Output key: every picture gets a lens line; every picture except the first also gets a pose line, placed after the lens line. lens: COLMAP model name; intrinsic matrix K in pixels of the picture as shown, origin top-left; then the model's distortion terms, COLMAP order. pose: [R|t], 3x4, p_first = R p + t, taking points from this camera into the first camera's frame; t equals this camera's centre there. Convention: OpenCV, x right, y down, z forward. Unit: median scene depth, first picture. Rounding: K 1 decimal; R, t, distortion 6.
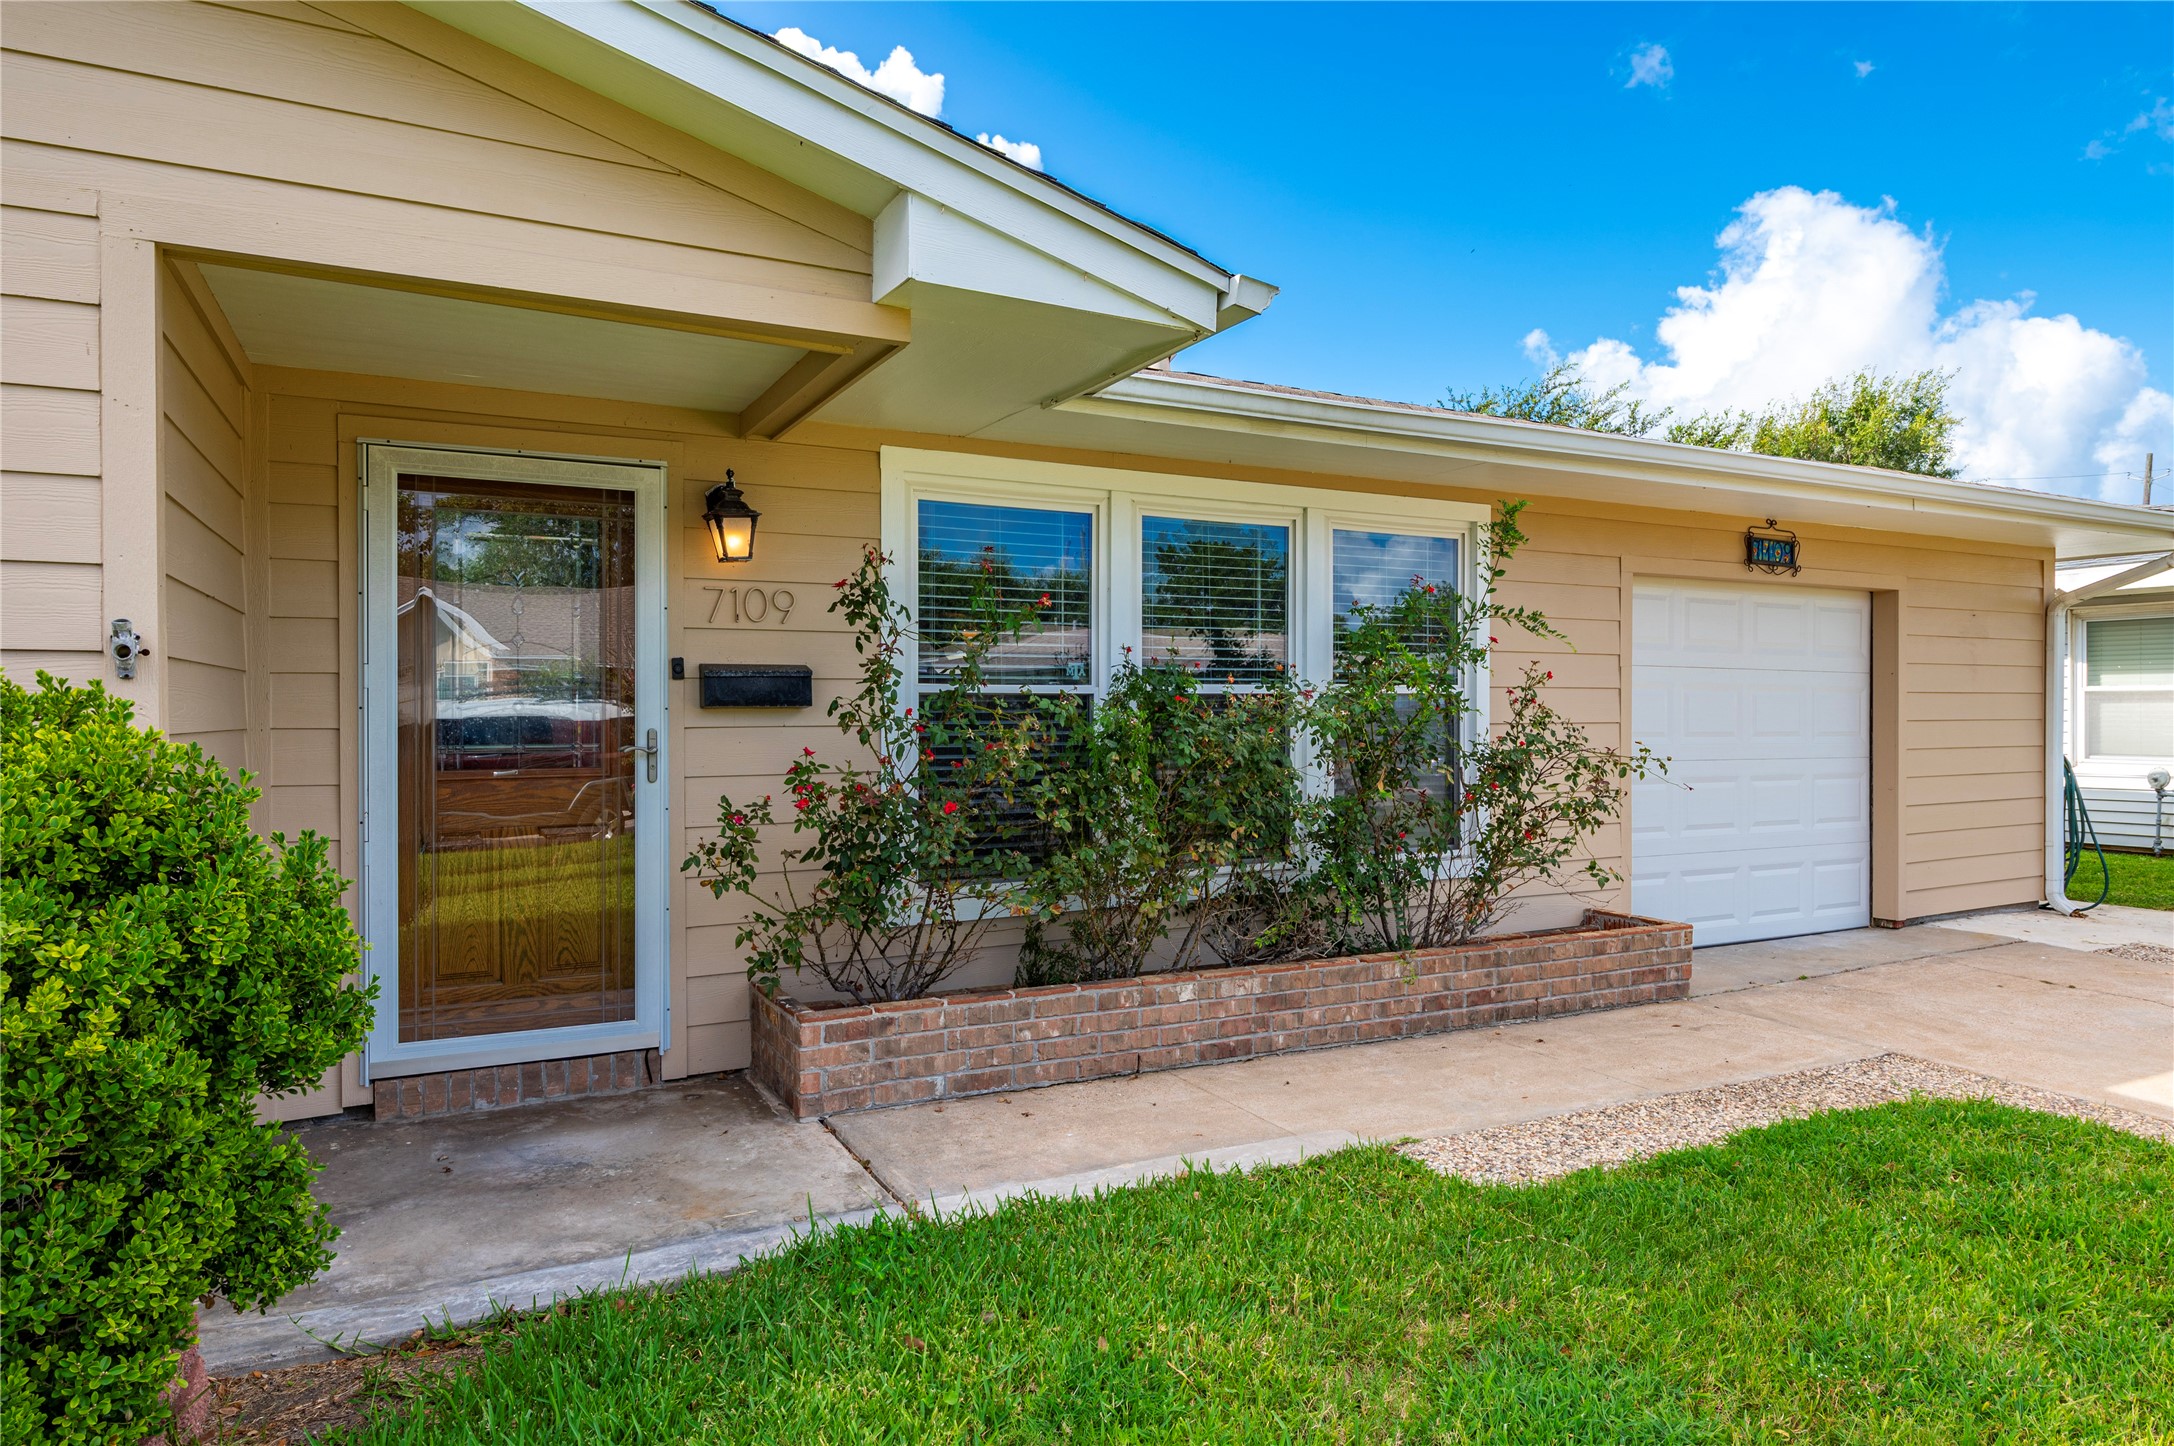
lens RADIAL K [[1288.5, 0, 1092.0], [0, 1288.5, 720.7], [0, 0, 1]] dist [-0.007802, -0.001882]
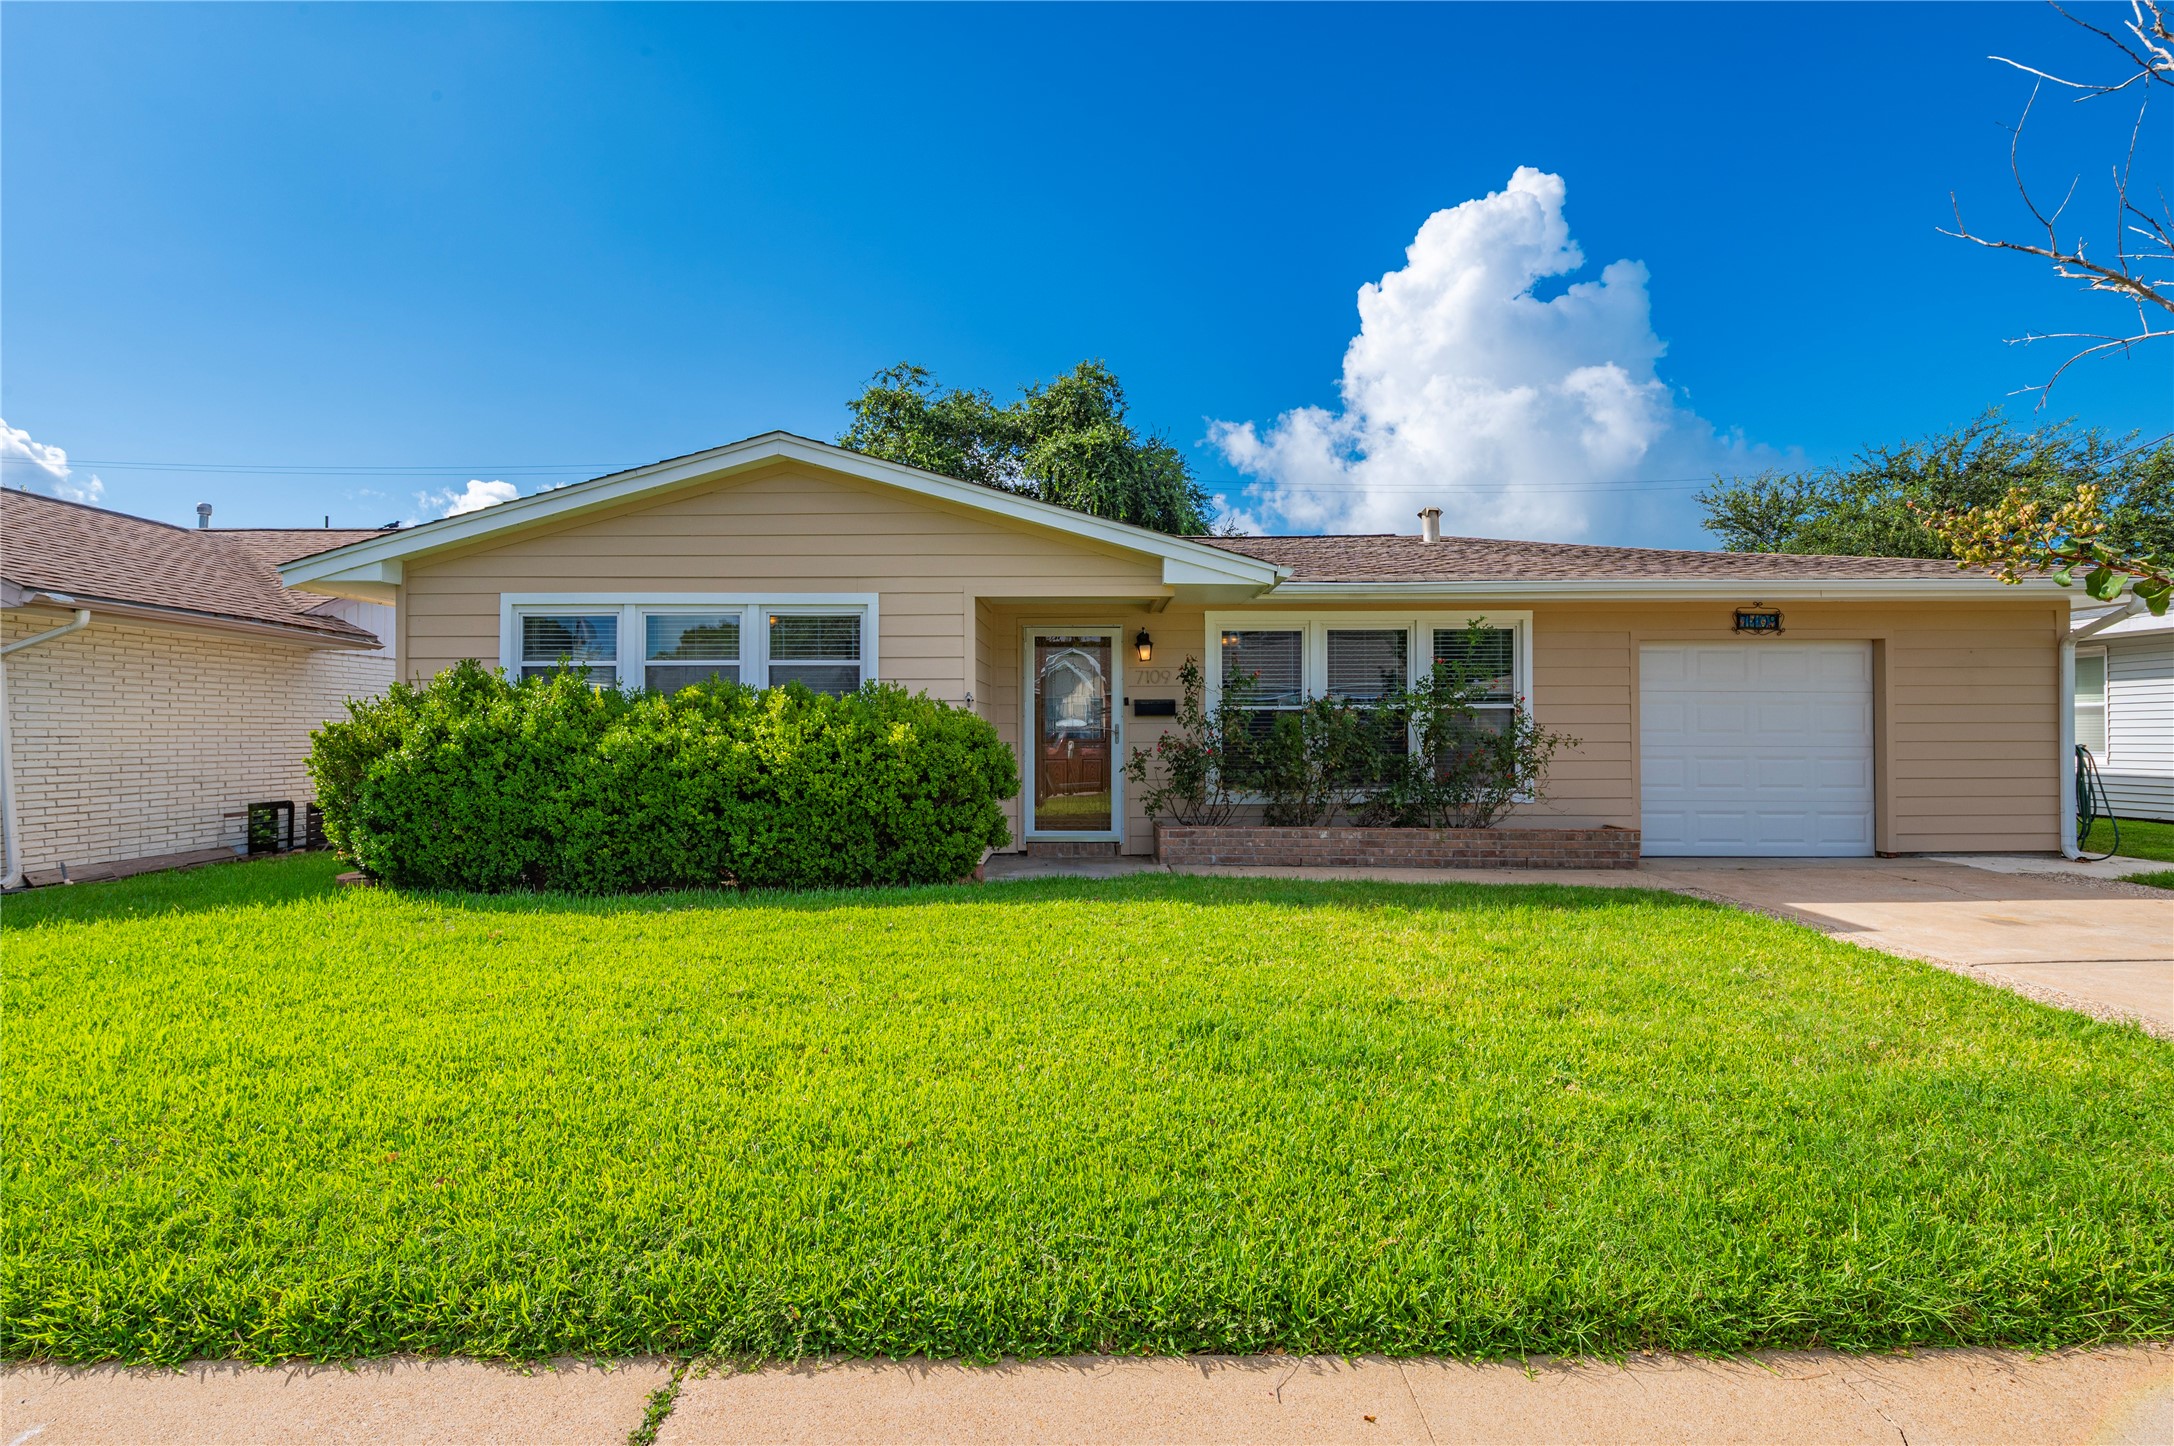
lens RADIAL K [[1126.9, 0, 1086.9], [0, 1126.9, 723.7], [0, 0, 1]] dist [0.000928, -0.000035]
pose [[0.886492, -0.003010, -0.462735, 0.685973], [-0.002562, 0.999932, -0.011412, 0.032581], [0.462738, 0.011303, 0.886423, -1.111771]]
